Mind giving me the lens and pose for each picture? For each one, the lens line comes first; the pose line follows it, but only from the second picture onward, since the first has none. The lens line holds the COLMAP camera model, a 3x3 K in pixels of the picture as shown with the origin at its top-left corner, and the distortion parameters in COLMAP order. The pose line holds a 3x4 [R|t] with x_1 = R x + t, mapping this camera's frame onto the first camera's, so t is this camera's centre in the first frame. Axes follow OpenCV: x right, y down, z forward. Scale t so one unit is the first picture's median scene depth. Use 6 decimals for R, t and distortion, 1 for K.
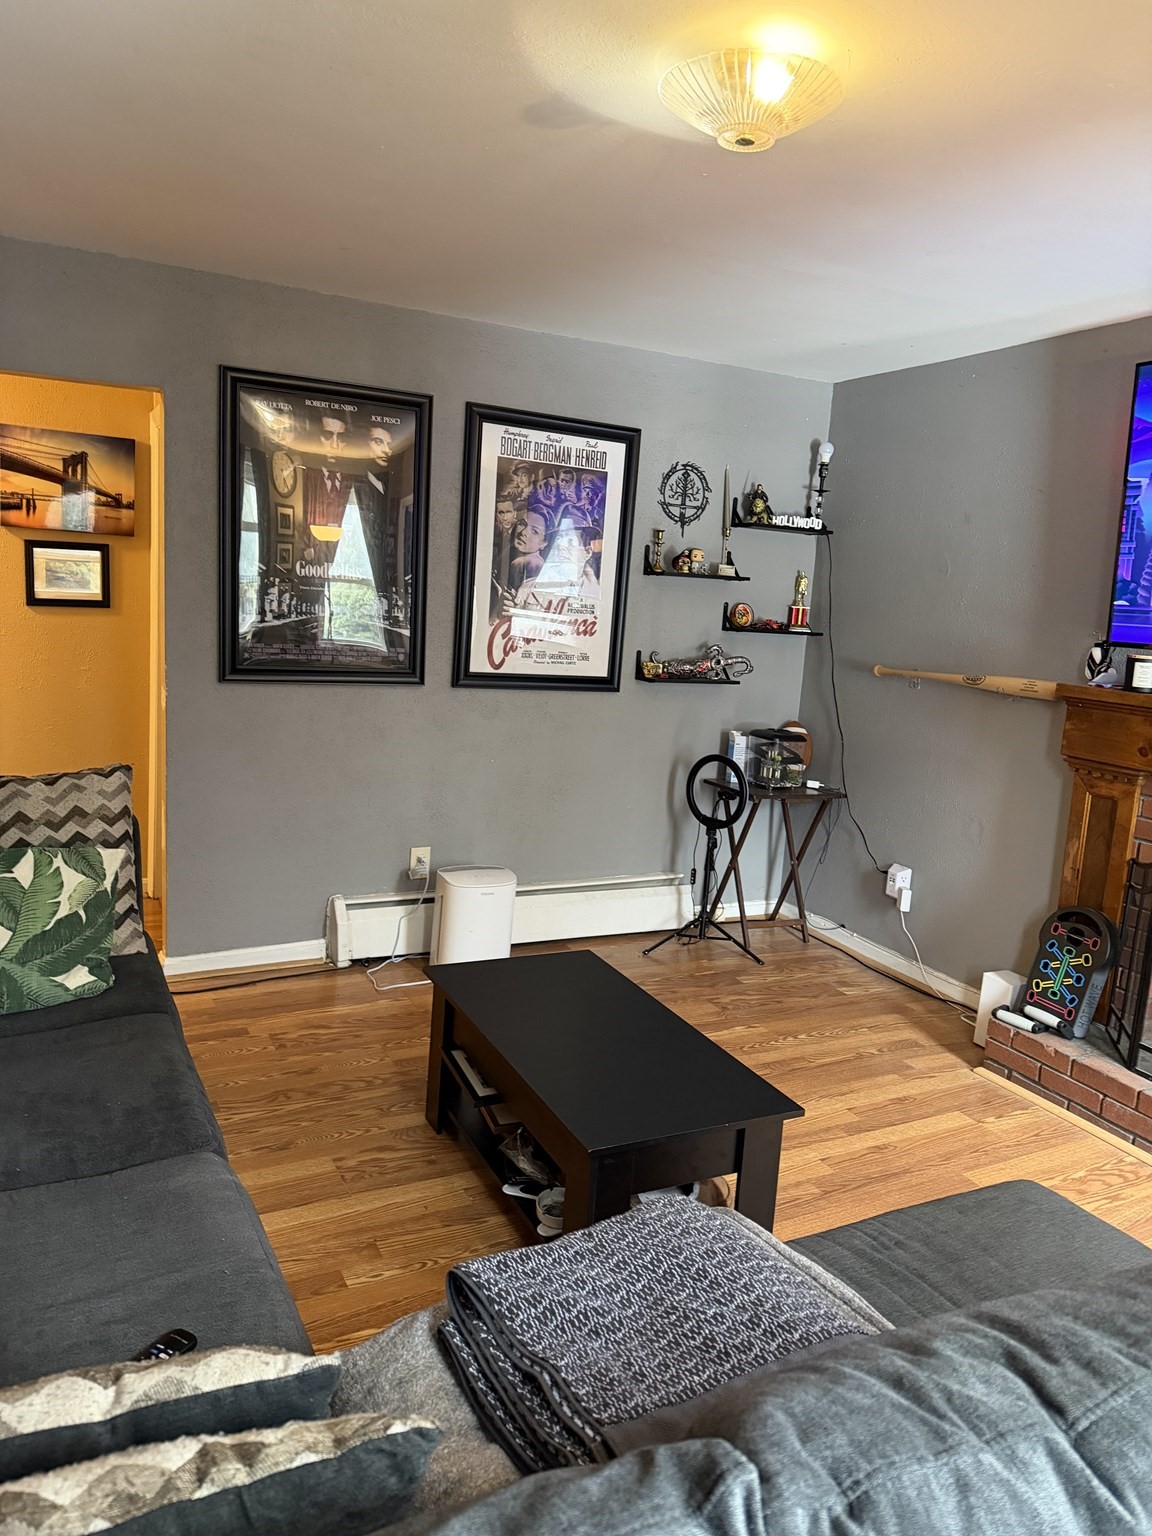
lens RADIAL K [[1087.6, 0, 574.0], [0, 1087.6, 760.9], [0, 0, 1]] dist [0.041600, -0.033039]
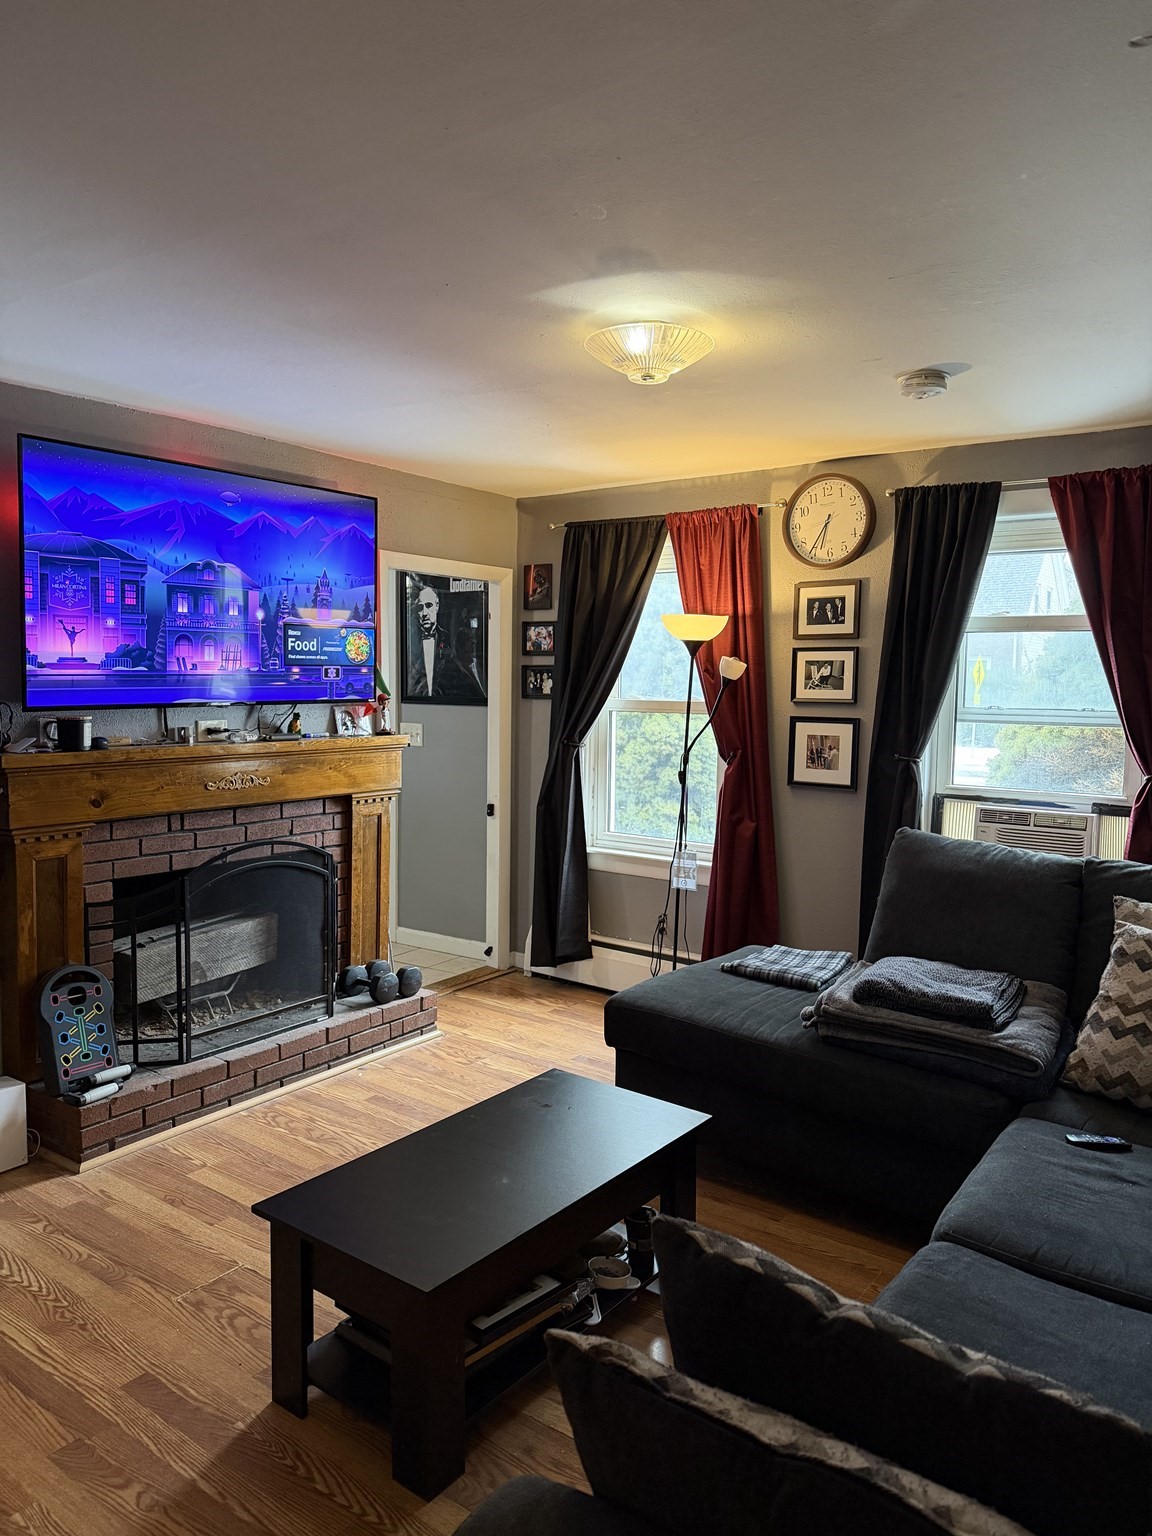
lens RADIAL K [[1087.6, 0, 573.6], [0, 1087.6, 780.9], [0, 0, 1]] dist [0.041600, -0.033039]
pose [[-0.432660, -0.155241, 0.888091, -0.593592], [0.108862, 0.968860, 0.222395, -0.201385], [-0.894961, 0.192901, -0.402287, 0.931561]]
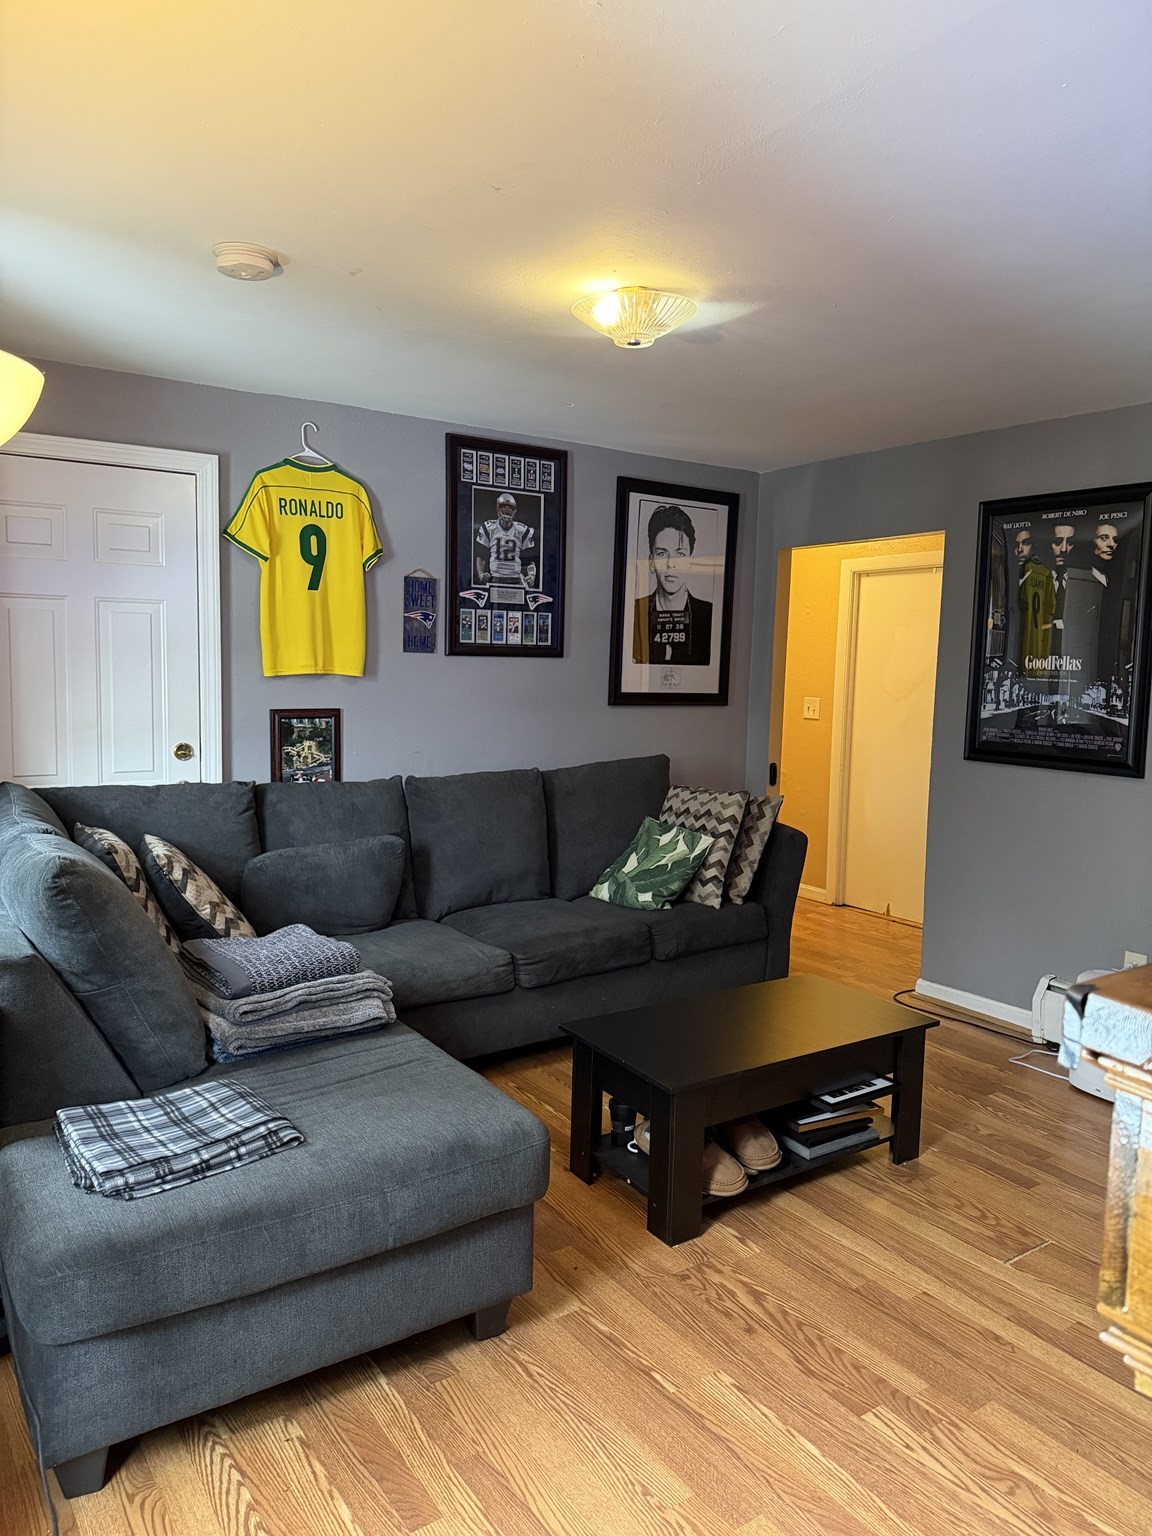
lens RADIAL K [[1087.6, 0, 574.2], [0, 1087.6, 761.9], [0, 0, 1]] dist [0.041600, -0.033039]
pose [[0.123845, 0.039891, -0.991499, 0.867018], [-0.174368, 0.984519, 0.017830, -0.015992], [0.976861, 0.170678, 0.128883, 0.450080]]
